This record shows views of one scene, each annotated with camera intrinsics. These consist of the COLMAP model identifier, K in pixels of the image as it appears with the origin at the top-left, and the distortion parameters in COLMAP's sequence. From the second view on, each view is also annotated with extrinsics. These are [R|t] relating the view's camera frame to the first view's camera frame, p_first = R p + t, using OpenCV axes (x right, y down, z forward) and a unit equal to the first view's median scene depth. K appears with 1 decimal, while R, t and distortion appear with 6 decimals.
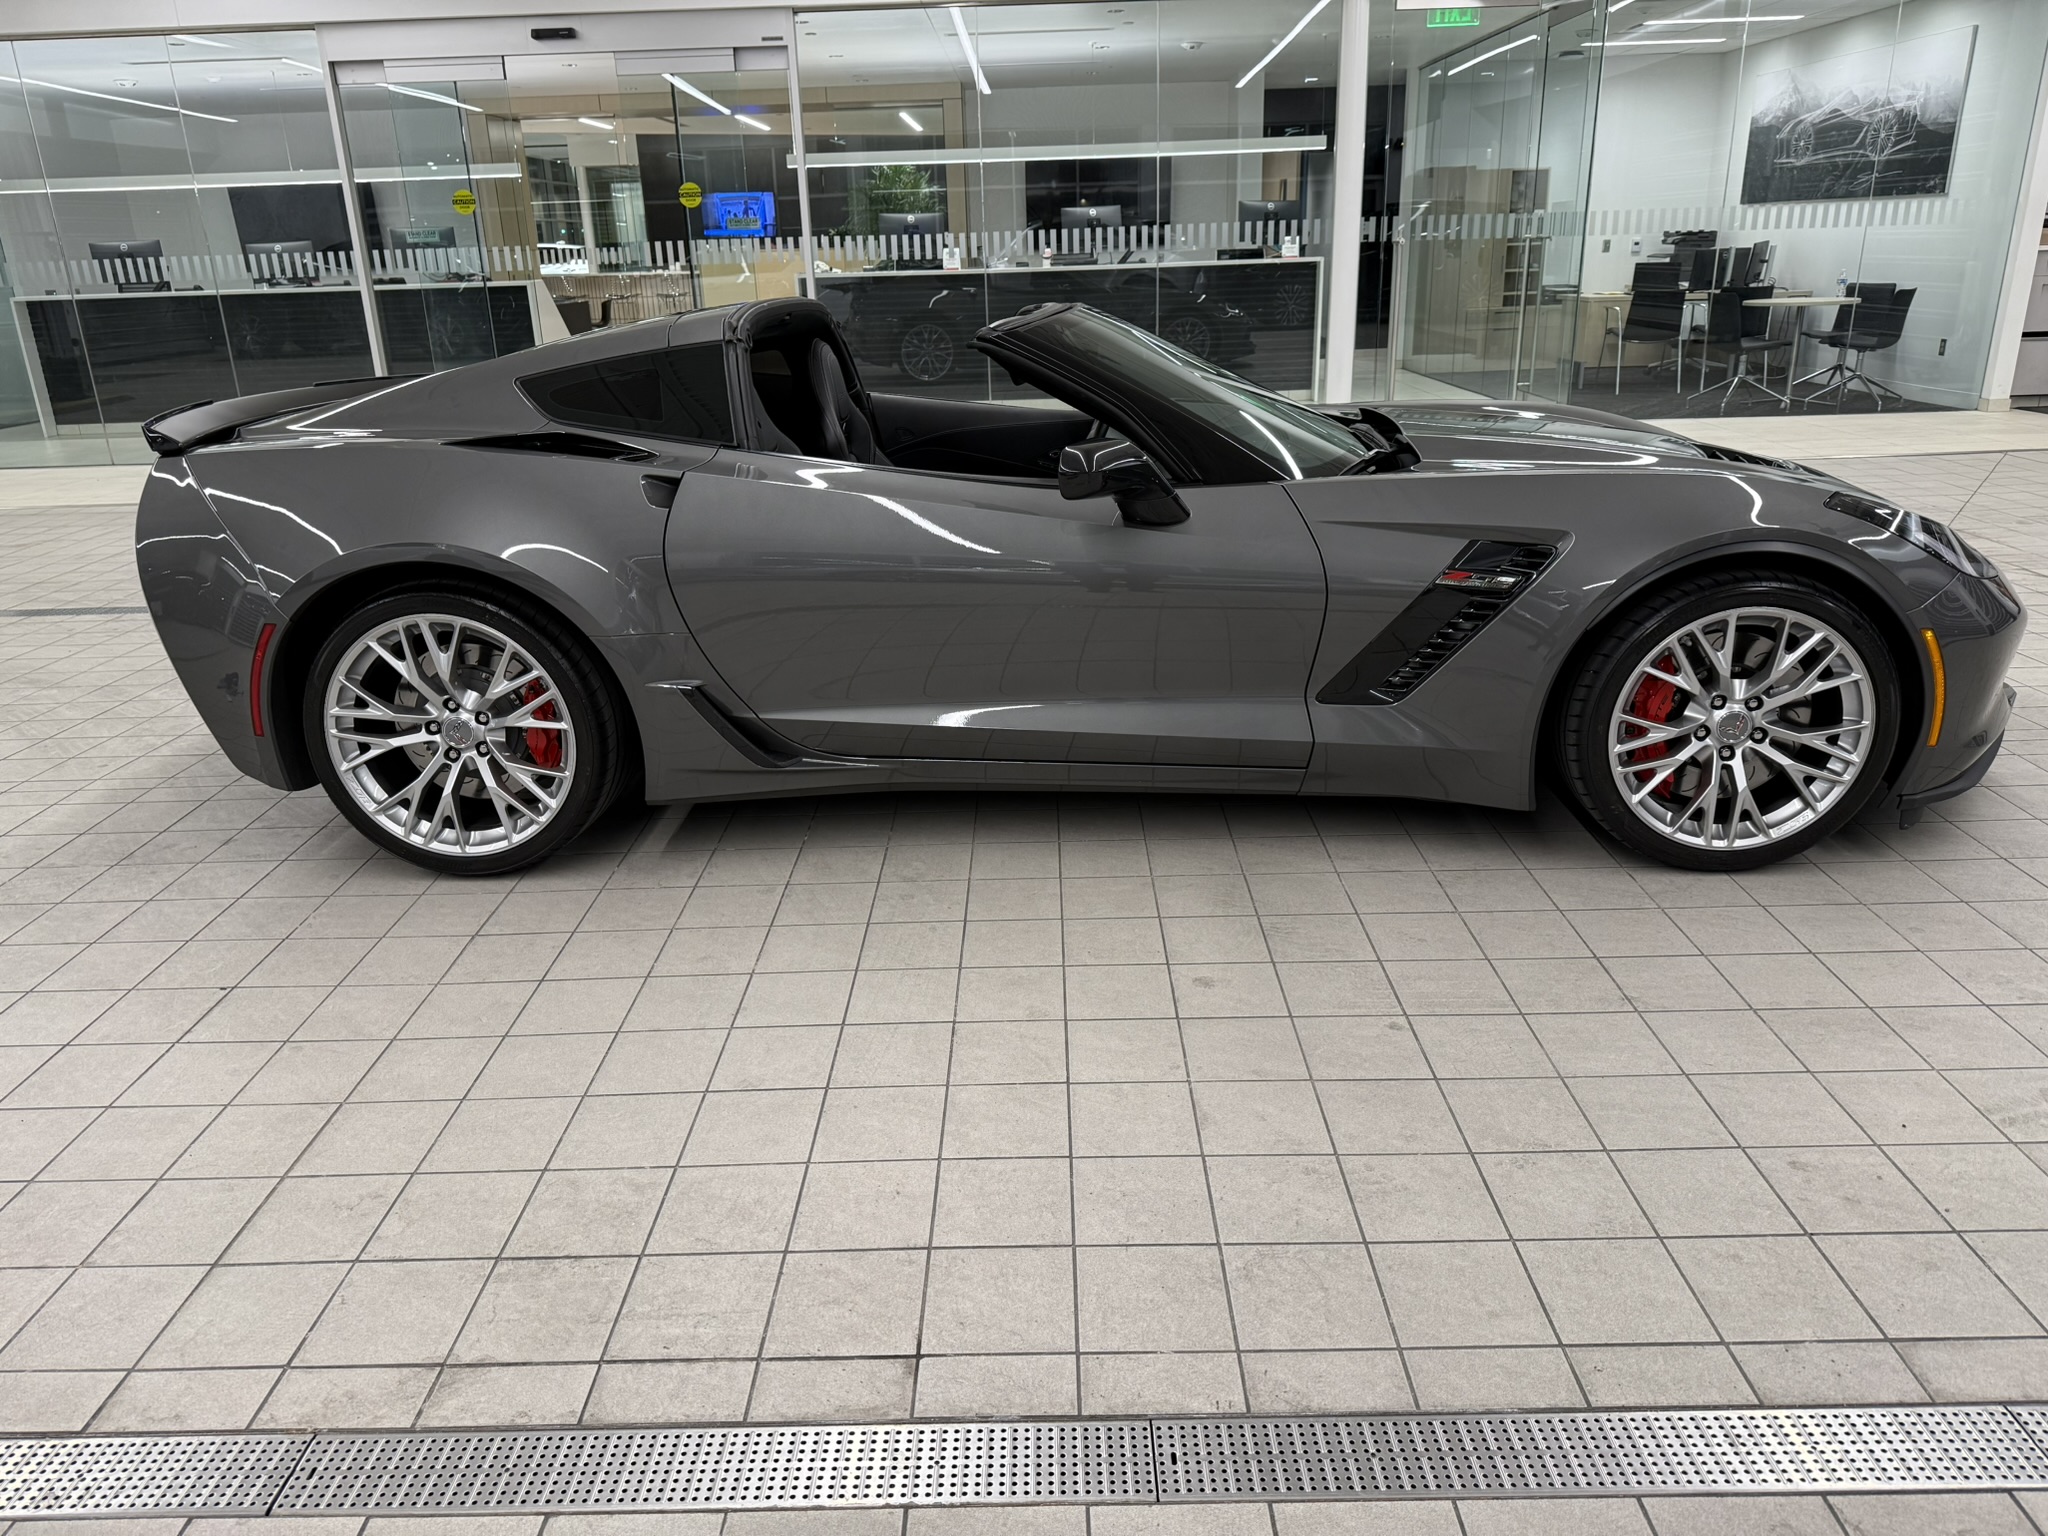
lens RADIAL K [[1459.2, 0, 1024.0], [0, 1459.2, 777.0], [0, 0, 1]] dist [-0.000548, -0.004306]
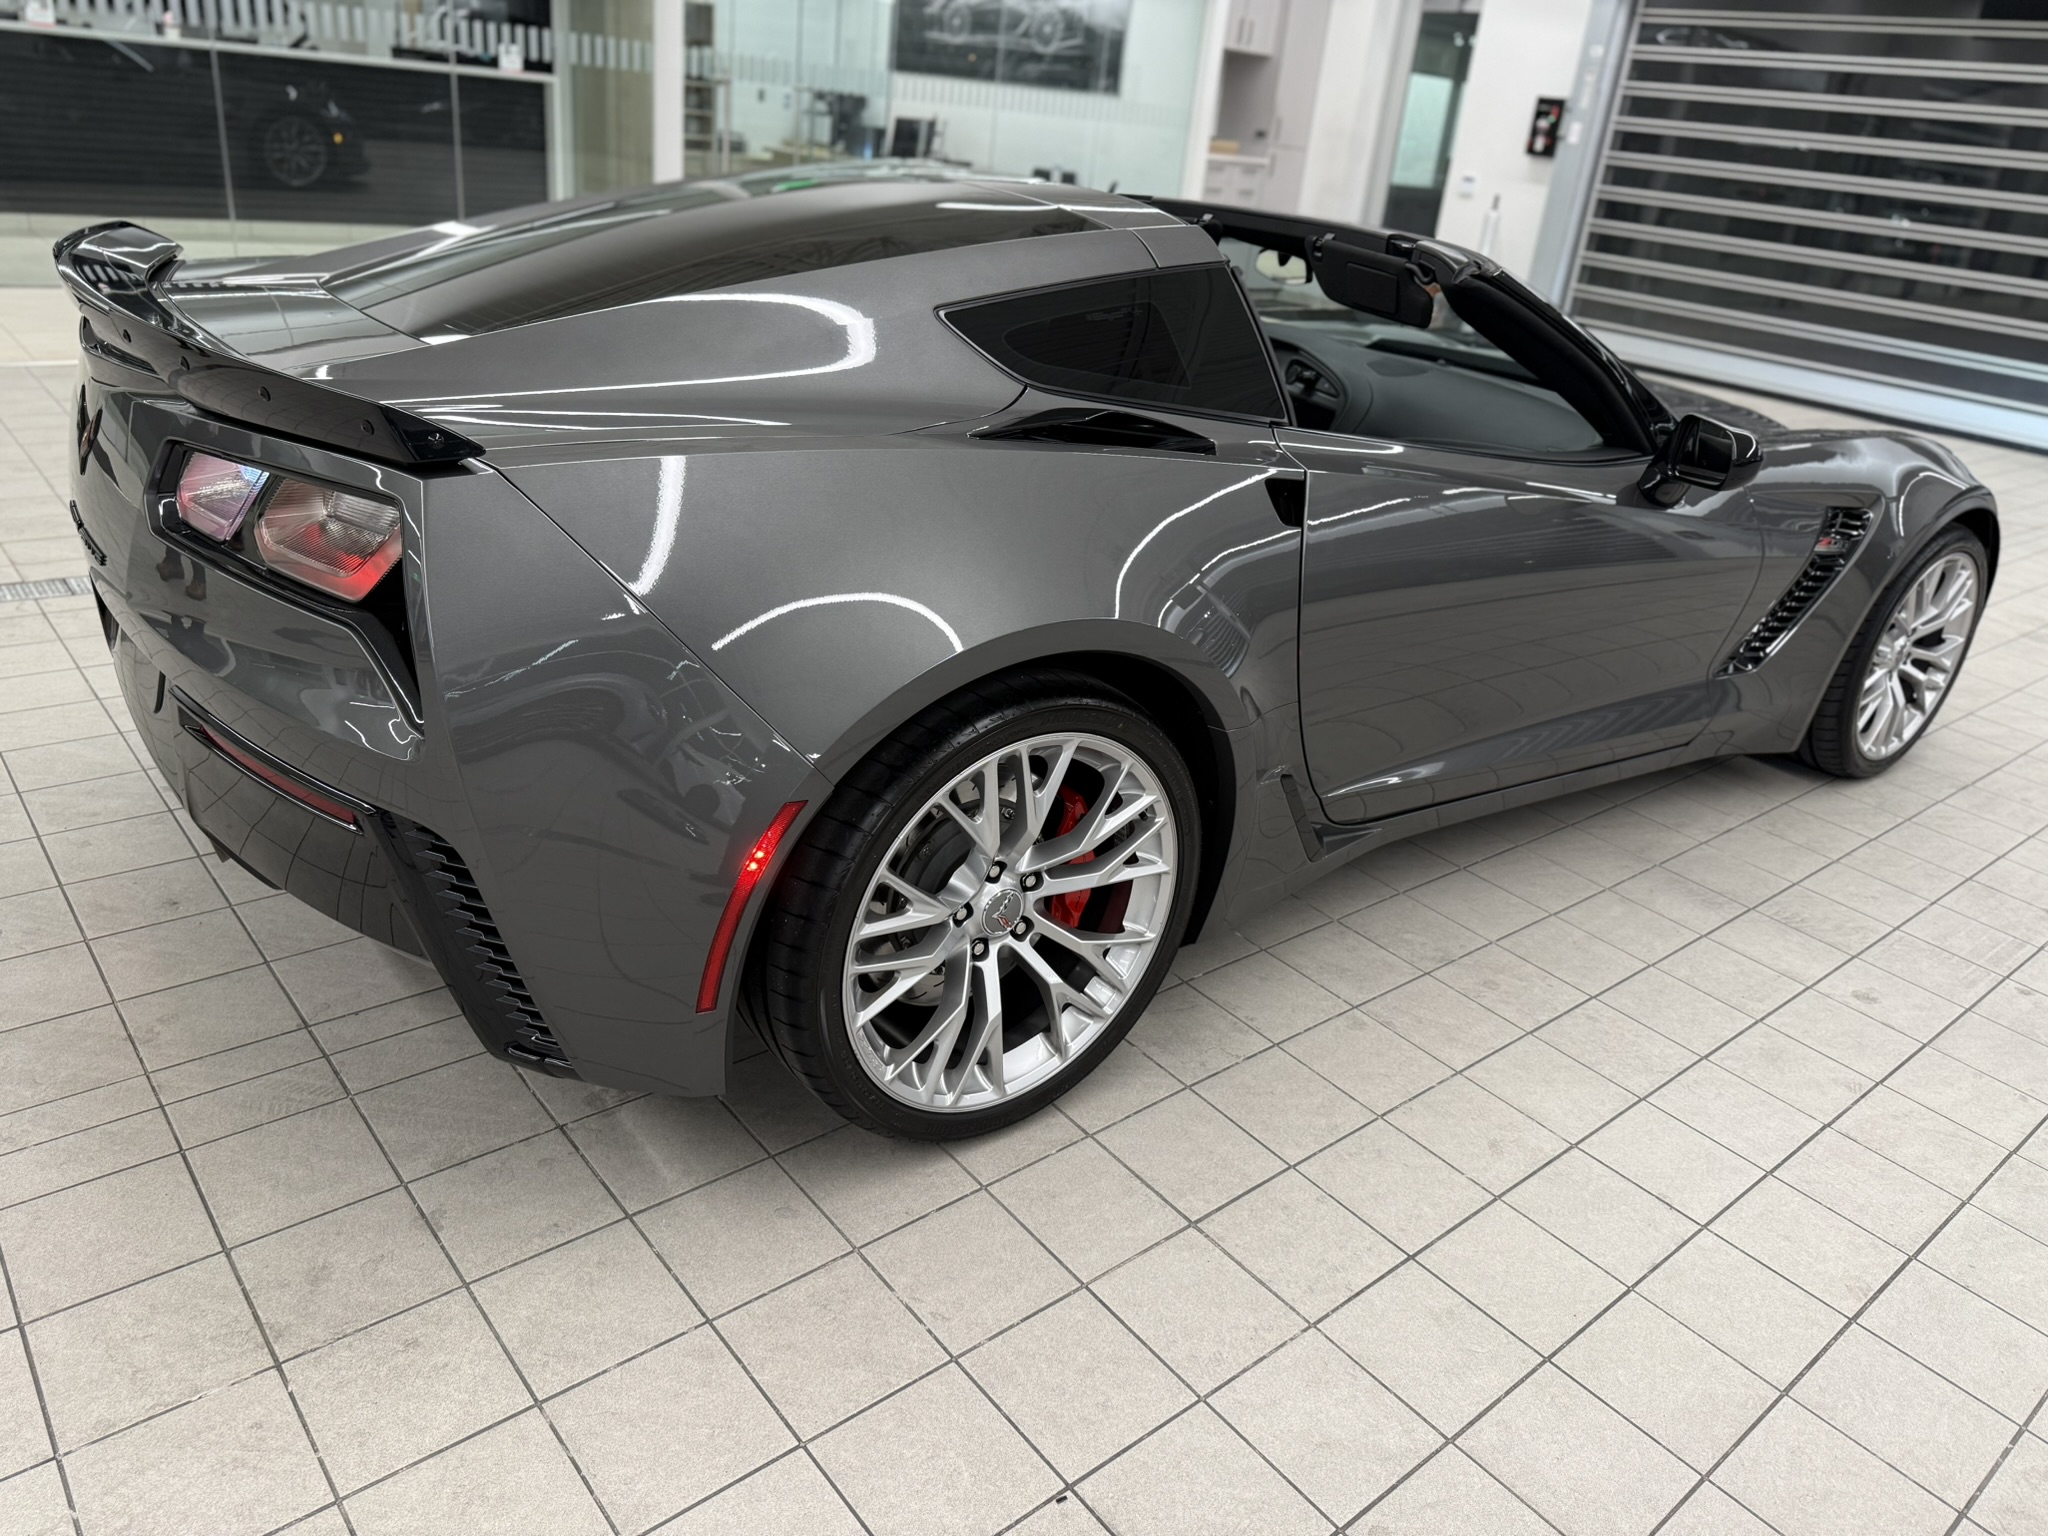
lens RADIAL K [[1432.4, 0, 1024.0], [0, 1432.4, 768.0], [0, 0, 1]] dist [0.052958, -0.053100]
pose [[0.753658, -0.172832, 0.634136, -0.738523], [0.103939, 0.984007, 0.144660, -0.173147], [-0.648996, -0.043113, 0.759569, 0.534856]]
